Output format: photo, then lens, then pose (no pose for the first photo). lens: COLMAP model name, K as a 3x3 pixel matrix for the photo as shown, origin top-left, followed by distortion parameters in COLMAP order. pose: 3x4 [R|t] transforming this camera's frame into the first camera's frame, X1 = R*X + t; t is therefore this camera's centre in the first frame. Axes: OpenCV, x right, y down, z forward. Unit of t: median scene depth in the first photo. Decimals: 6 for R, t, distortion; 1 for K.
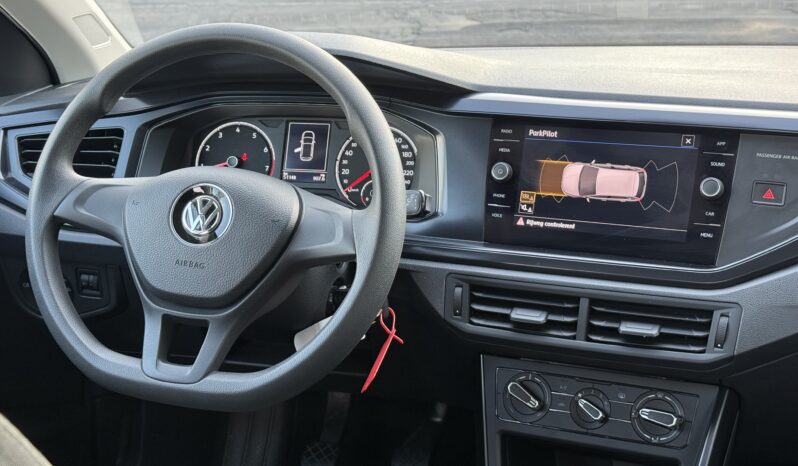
lens RADIAL K [[1117.3, 0, 399.0], [0, 1117.3, 233.0], [0, 0, 1]] dist [0.171332, -0.322905]
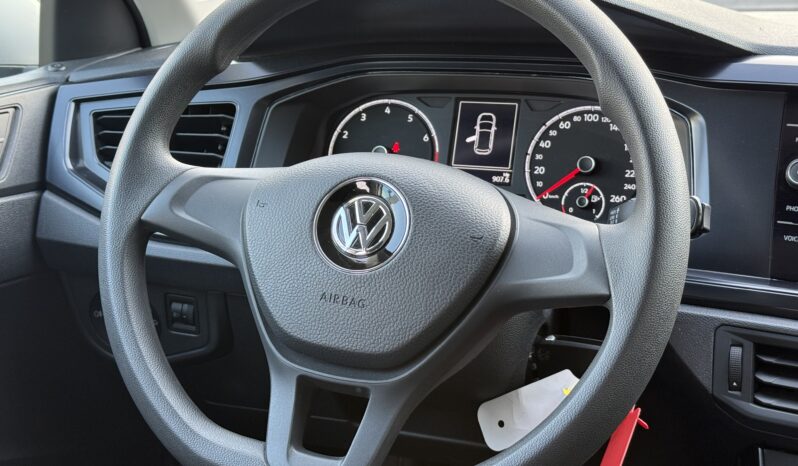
lens RADIAL K [[1117.3, 0, 399.0], [0, 1117.3, 233.0], [0, 0, 1]] dist [0.171332, -0.322905]
pose [[0.997715, 0.029773, -0.060655, -0.096181], [-0.030626, 0.999444, -0.013196, -0.003005], [0.060229, 0.015024, 0.998072, 0.295630]]
